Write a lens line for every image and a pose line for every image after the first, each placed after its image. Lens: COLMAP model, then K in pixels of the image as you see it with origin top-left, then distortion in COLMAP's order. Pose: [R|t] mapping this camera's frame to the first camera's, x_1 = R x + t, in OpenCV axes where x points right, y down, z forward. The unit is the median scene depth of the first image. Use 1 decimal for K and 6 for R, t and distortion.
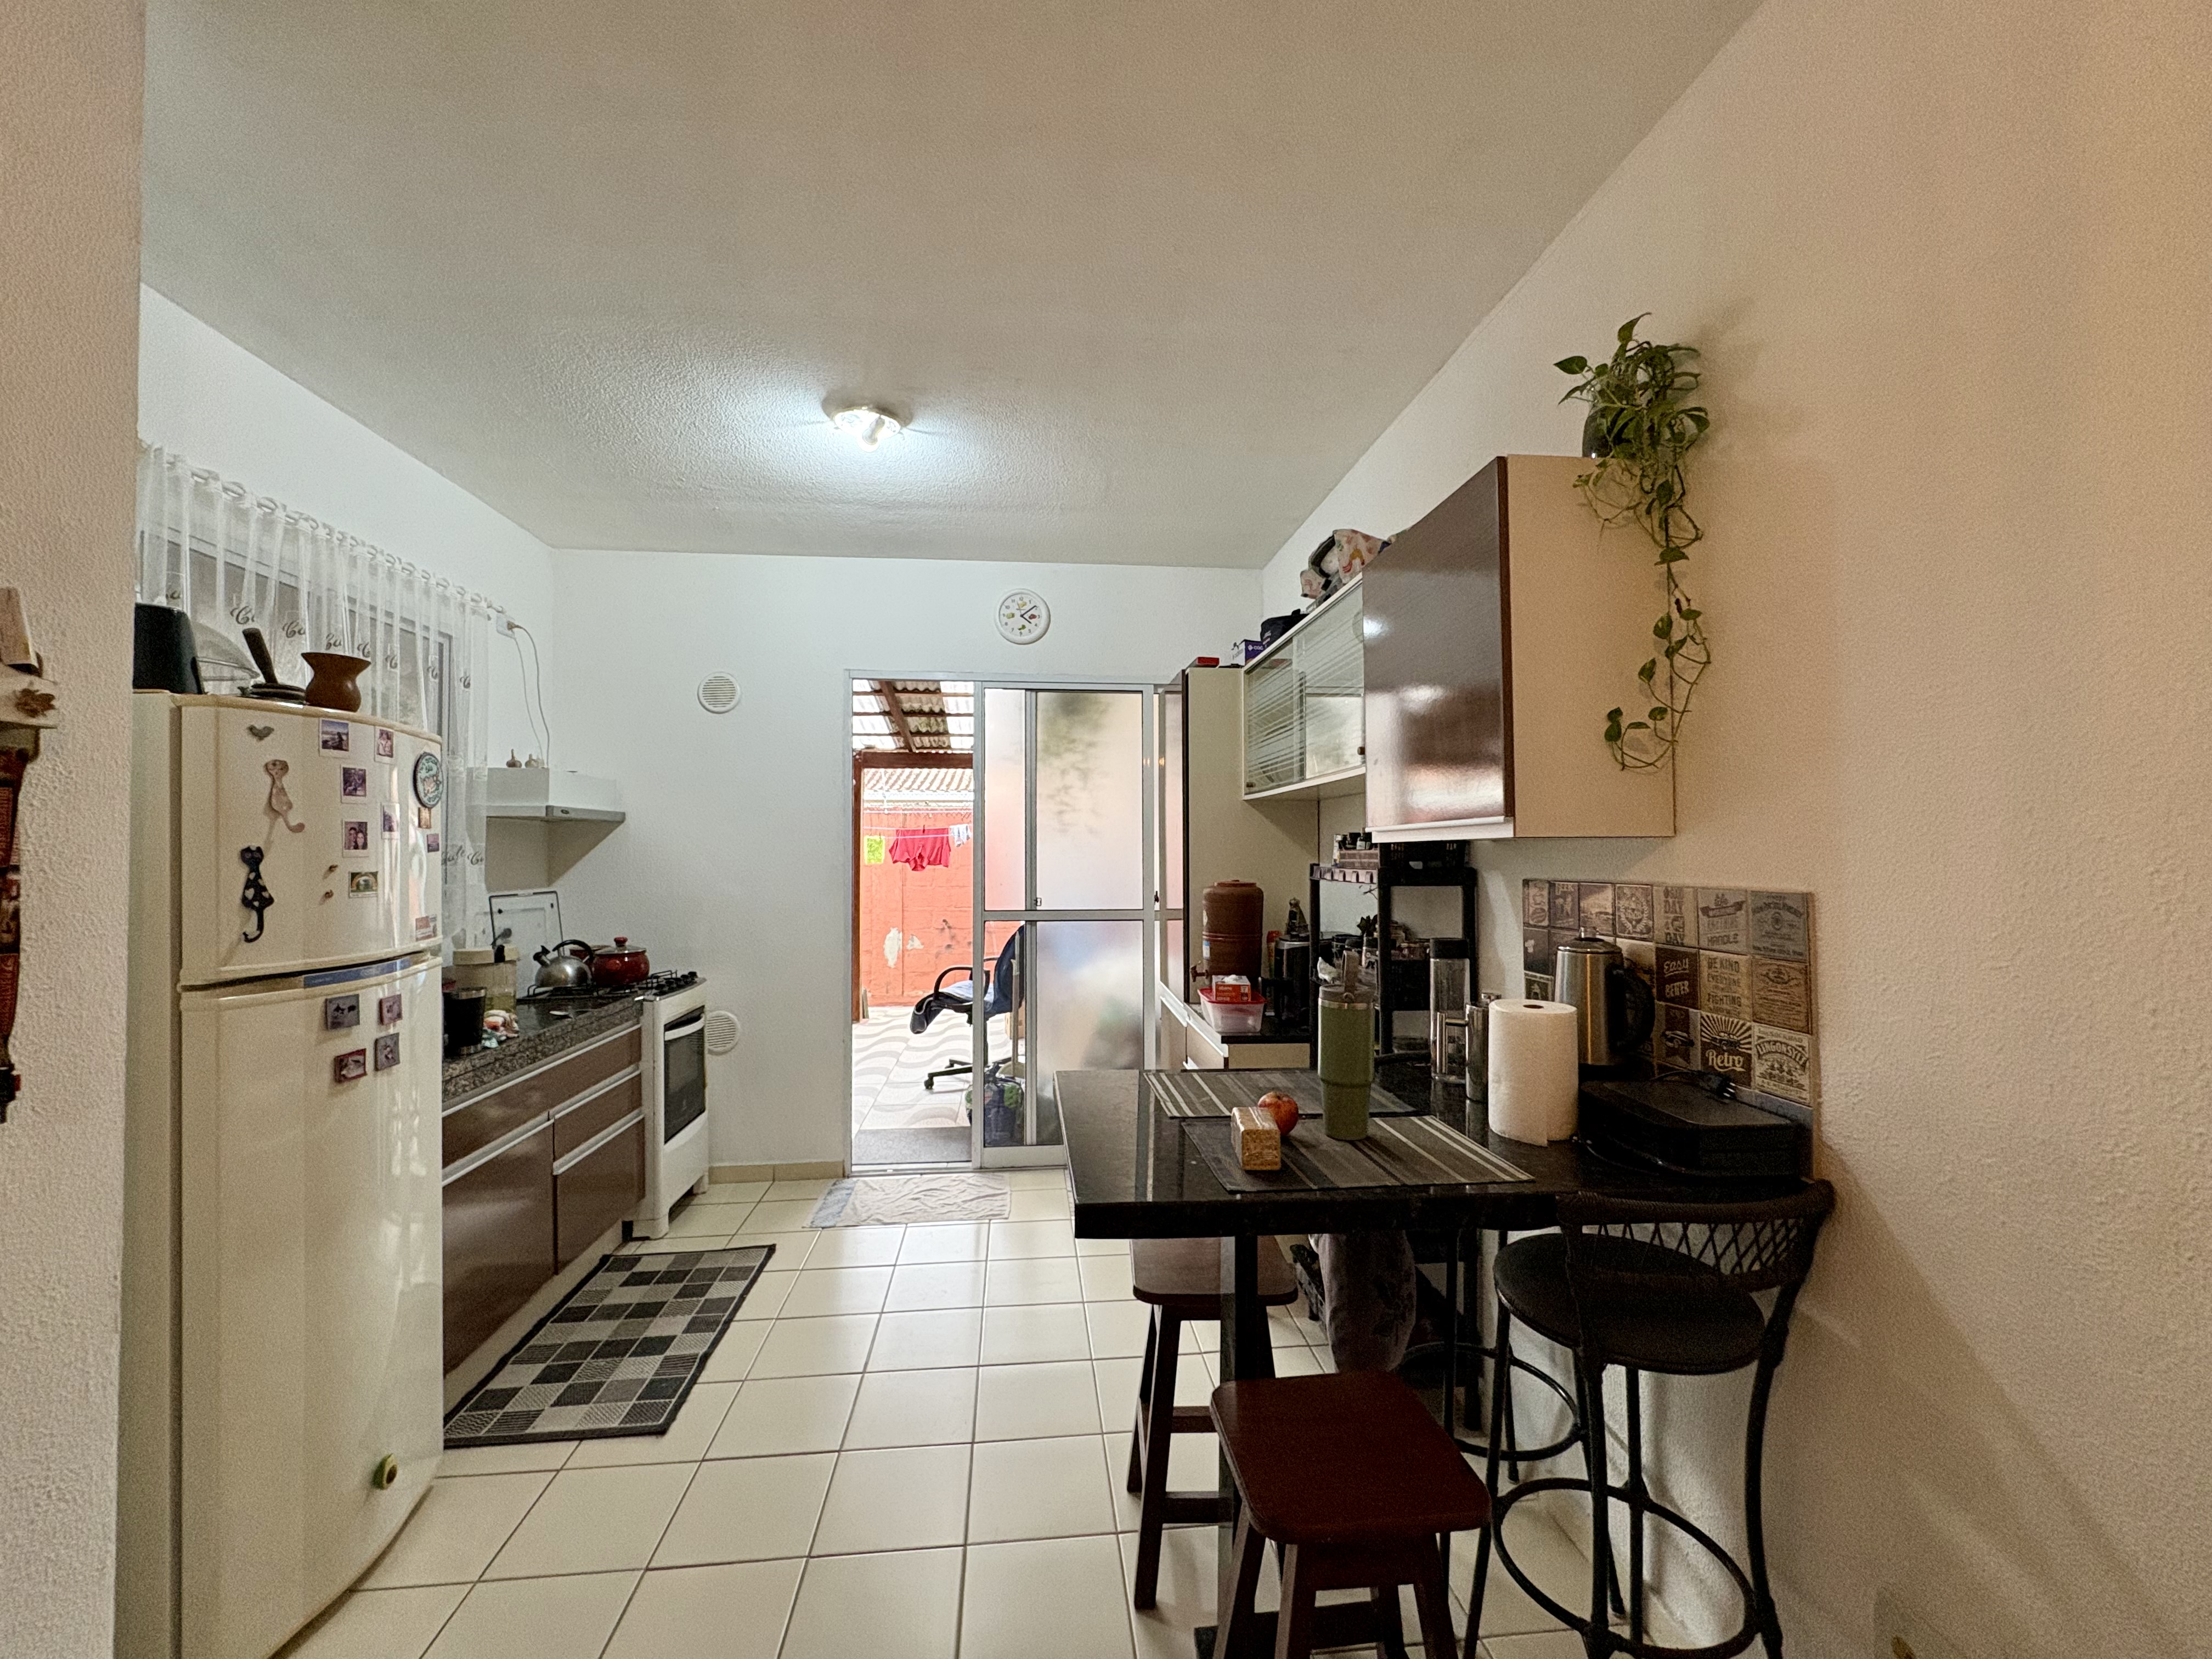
lens RADIAL K [[887.3, 0, 1106.0], [0, 887.3, 829.5], [0, 0, 1]] dist [-0.001540, -0.000266]
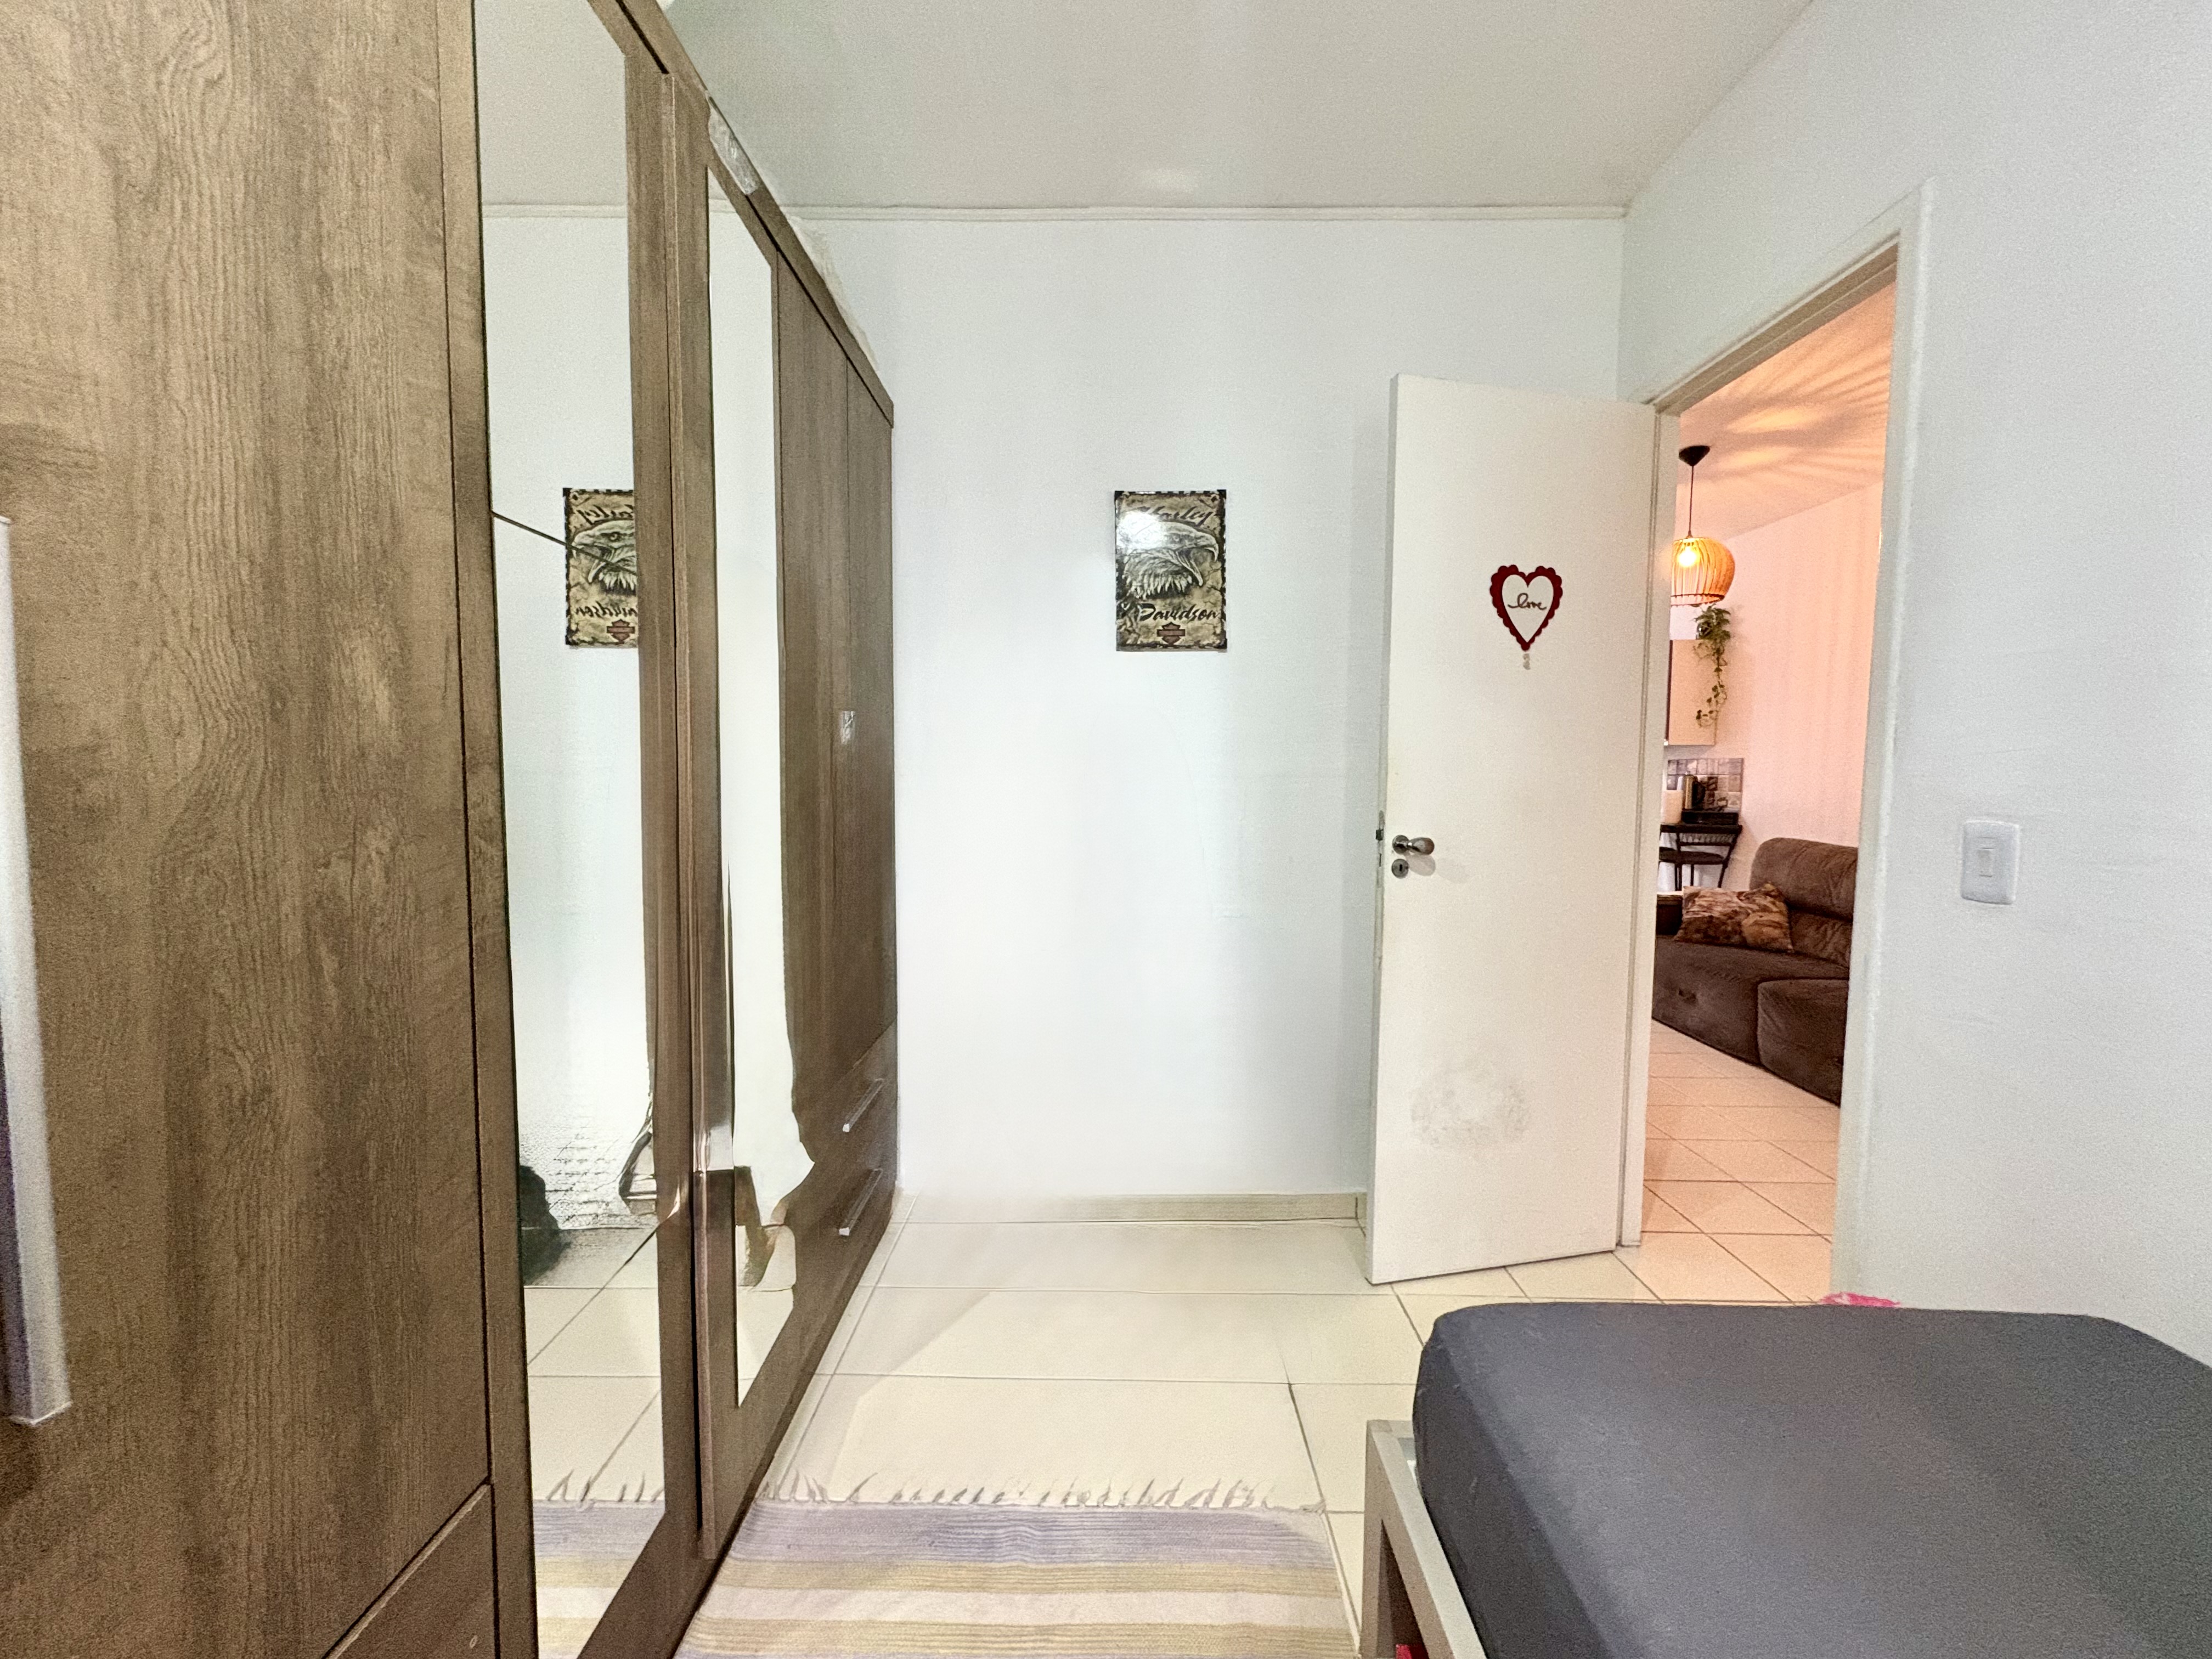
lens RADIAL K [[887.3, 0, 1106.0], [0, 887.3, 829.5], [0, 0, 1]] dist [-0.001540, -0.000266]
pose [[0.994209, 0.025393, -0.104421, -1.494108], [-0.016492, 0.996224, 0.085239, 0.084896], [0.106191, -0.083023, 0.990874, -2.979247]]
